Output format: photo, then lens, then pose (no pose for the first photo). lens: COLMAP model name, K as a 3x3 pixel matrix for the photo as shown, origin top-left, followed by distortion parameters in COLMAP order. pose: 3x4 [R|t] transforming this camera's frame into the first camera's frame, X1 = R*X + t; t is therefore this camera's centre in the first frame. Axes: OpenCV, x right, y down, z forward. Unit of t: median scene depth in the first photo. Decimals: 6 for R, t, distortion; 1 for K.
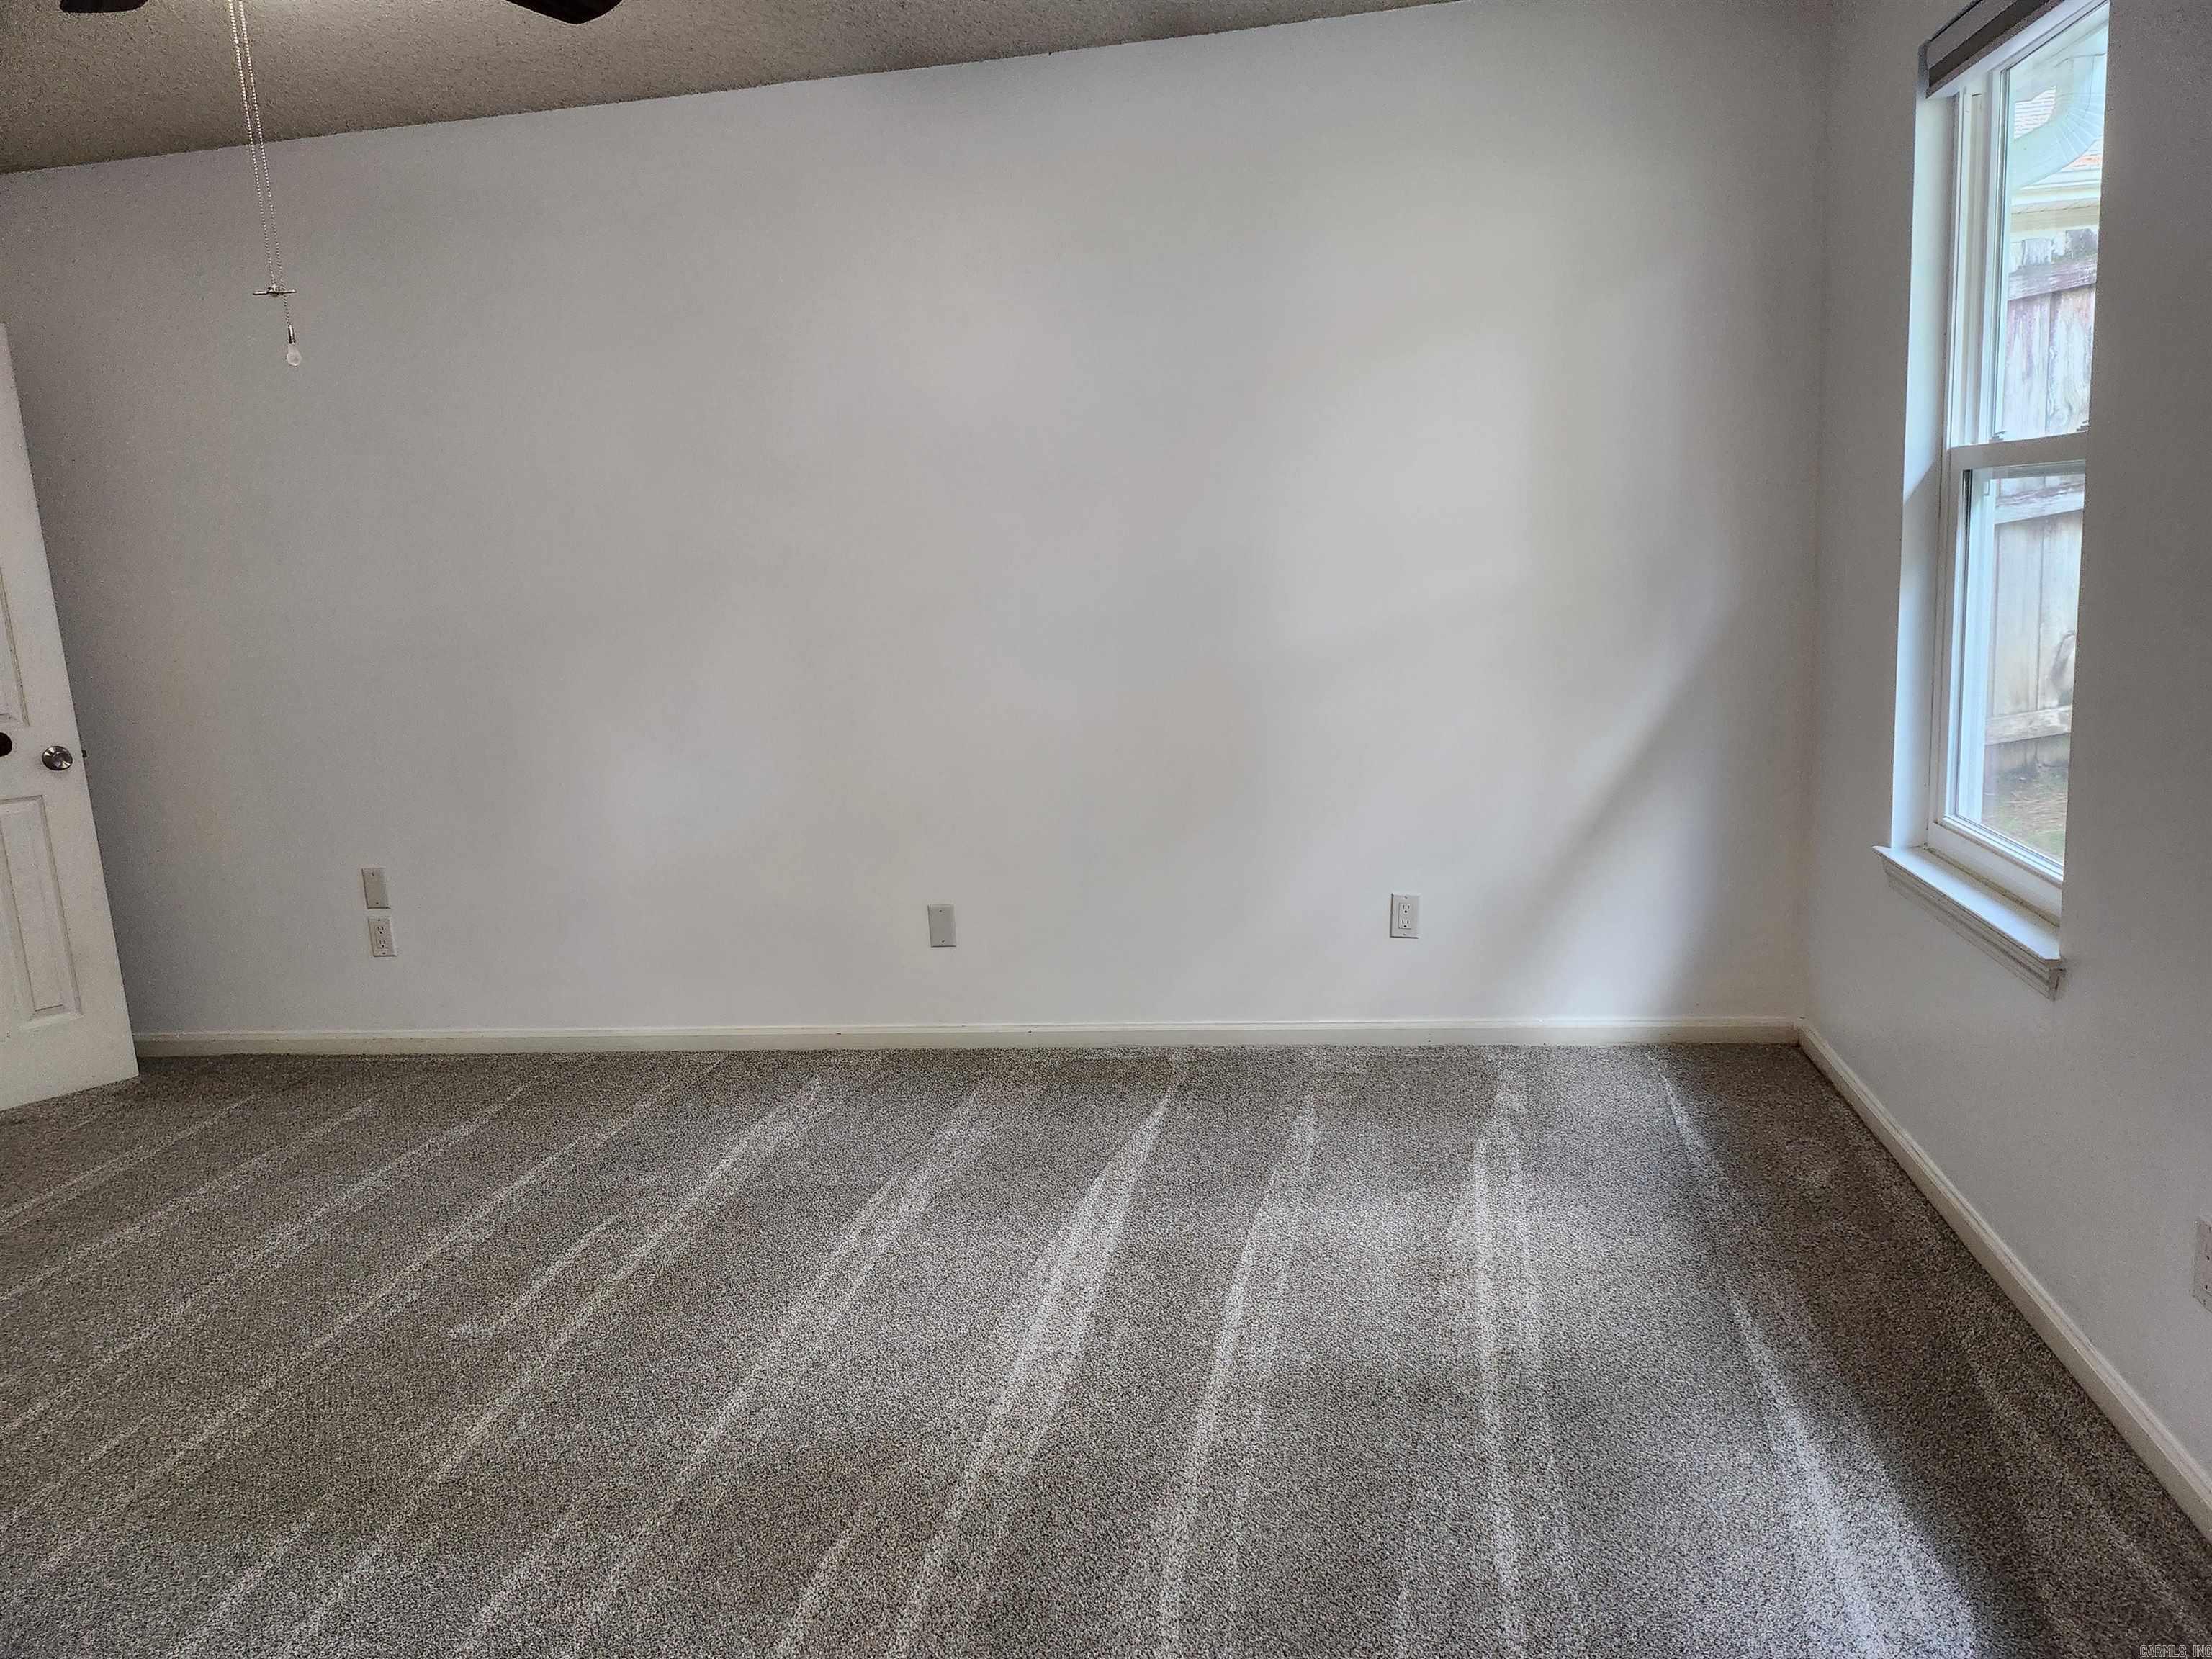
lens RADIAL K [[1572.0, 0, 1118.9], [0, 1572.0, 837.4], [0, 0, 1]] dist [0.043927, -0.043670]
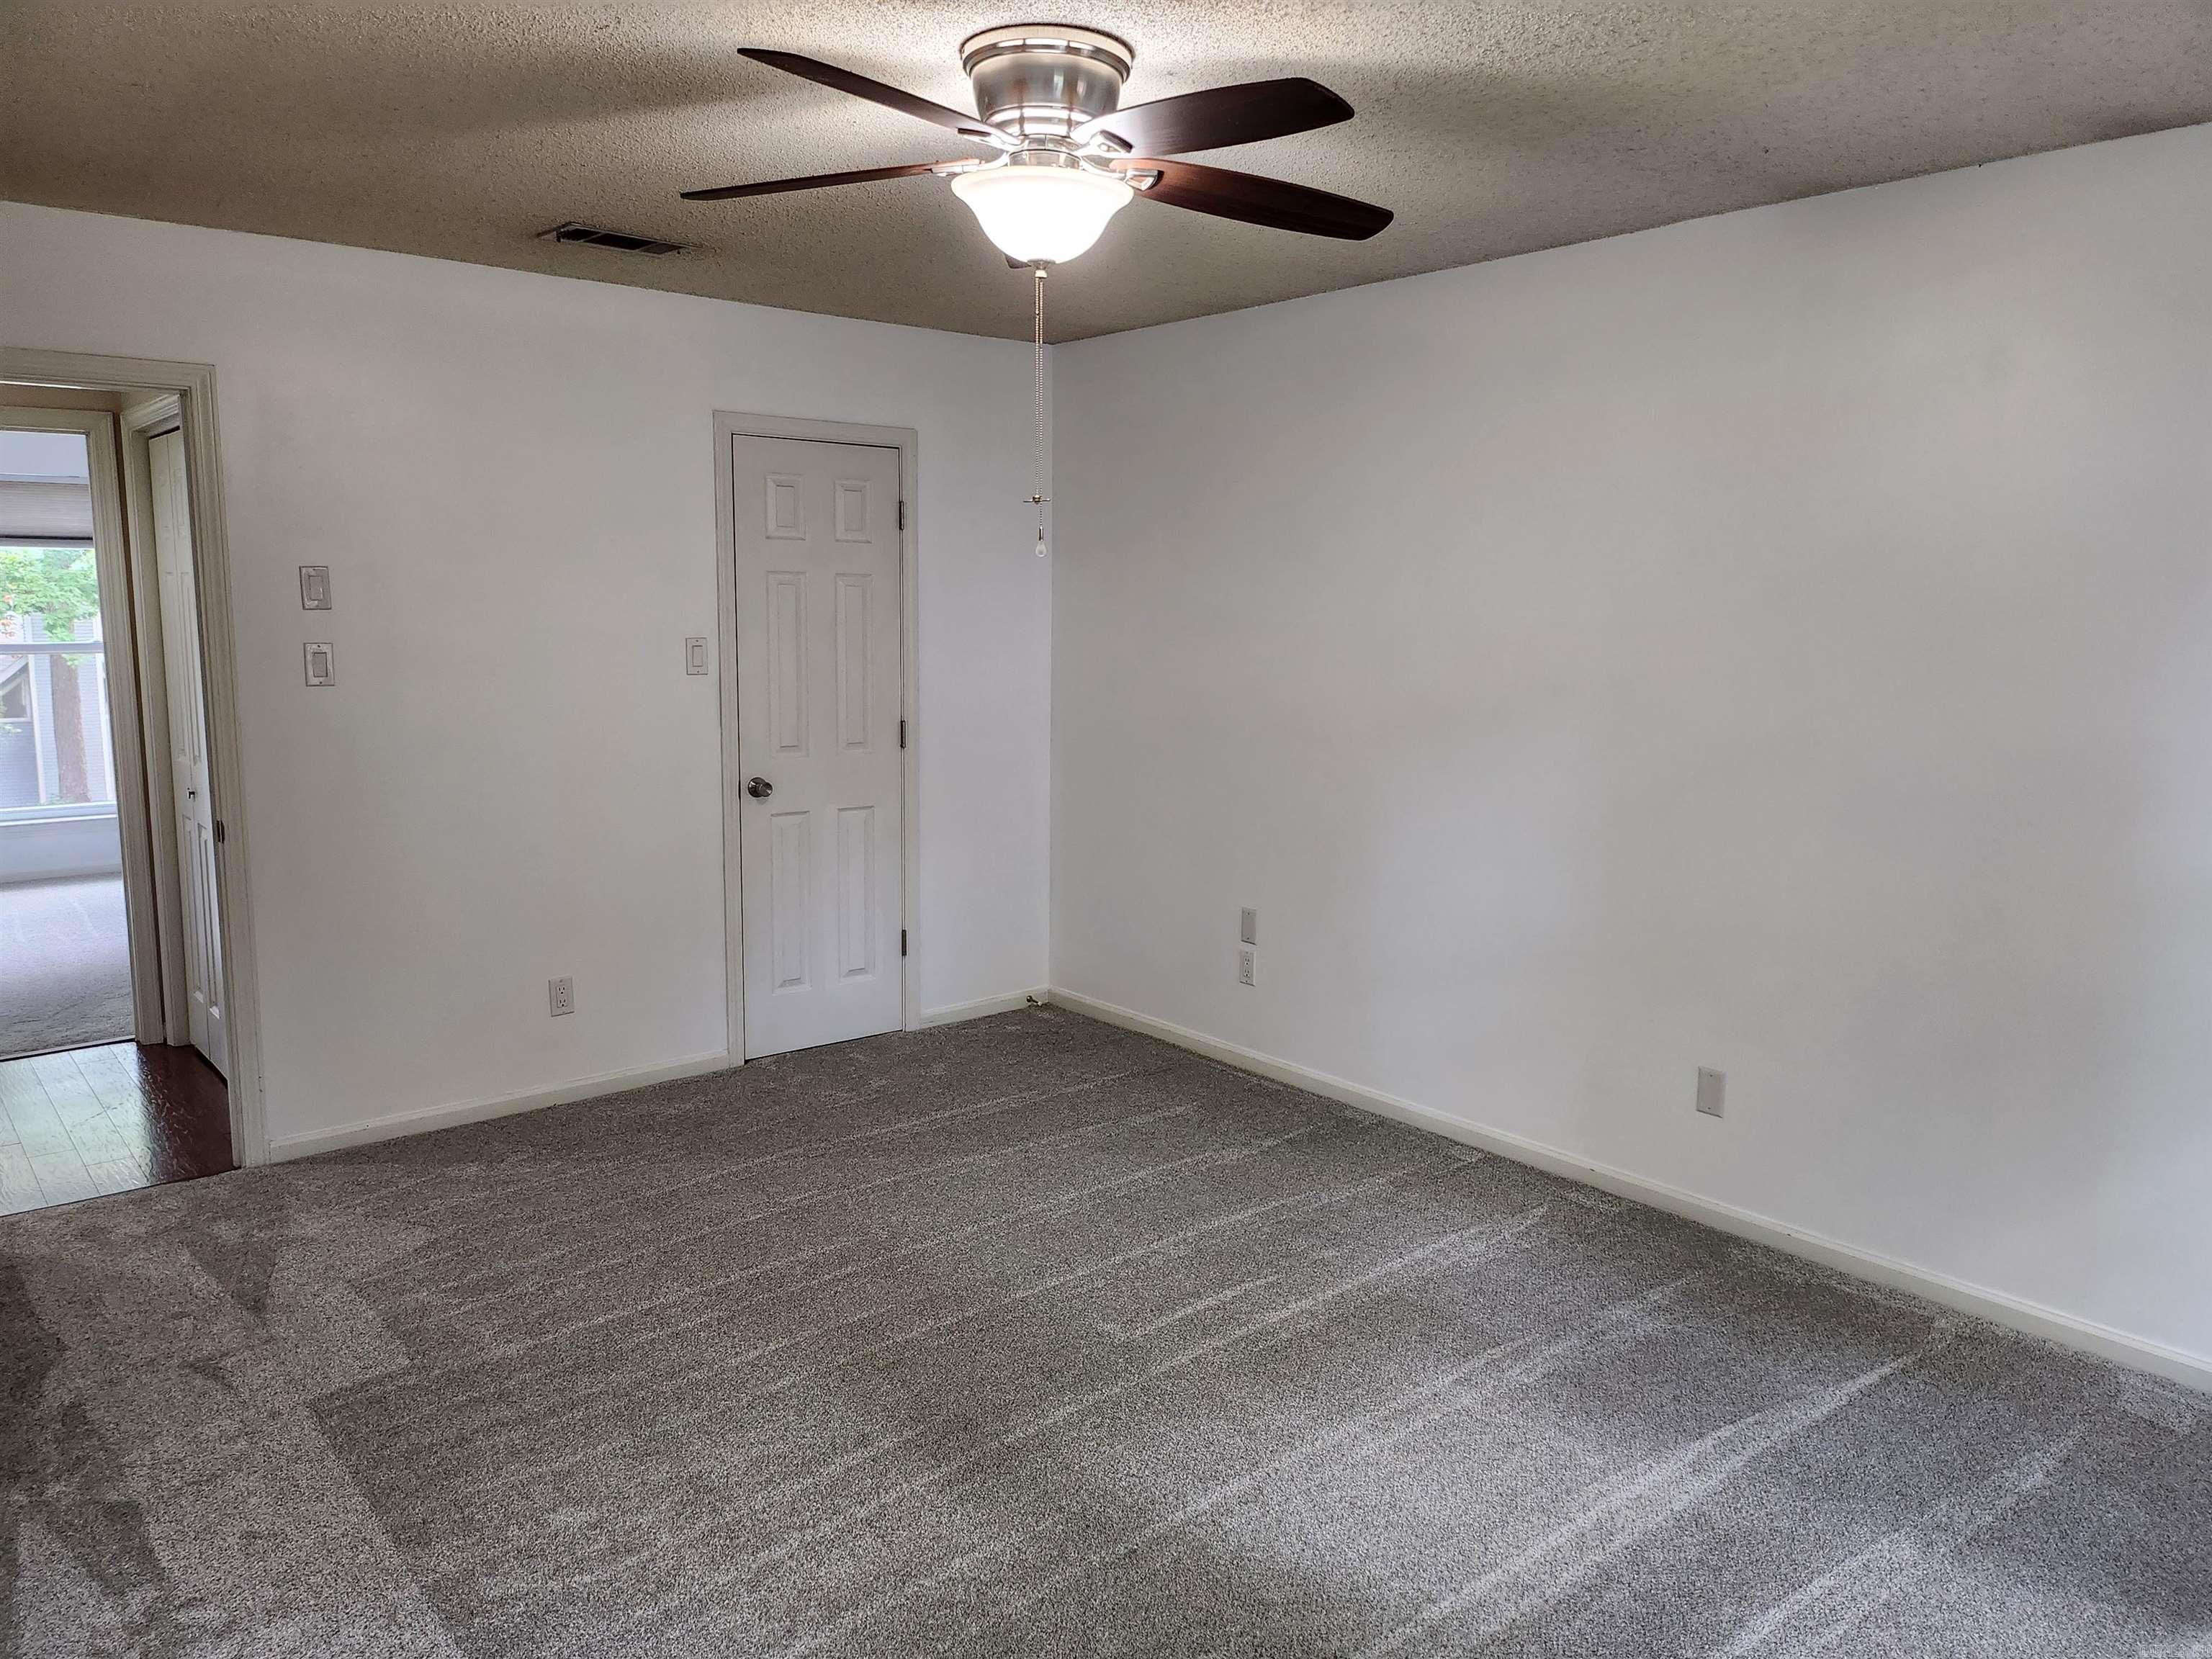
lens RADIAL K [[1572.0, 0, 1116.1], [0, 1572.0, 814.3], [0, 0, 1]] dist [0.043927, -0.043670]
pose [[0.747411, 0.159762, -0.644867, 0.243371], [-0.176734, 0.983493, 0.038817, -0.096042], [0.640423, 0.084958, 0.763309, 0.051665]]
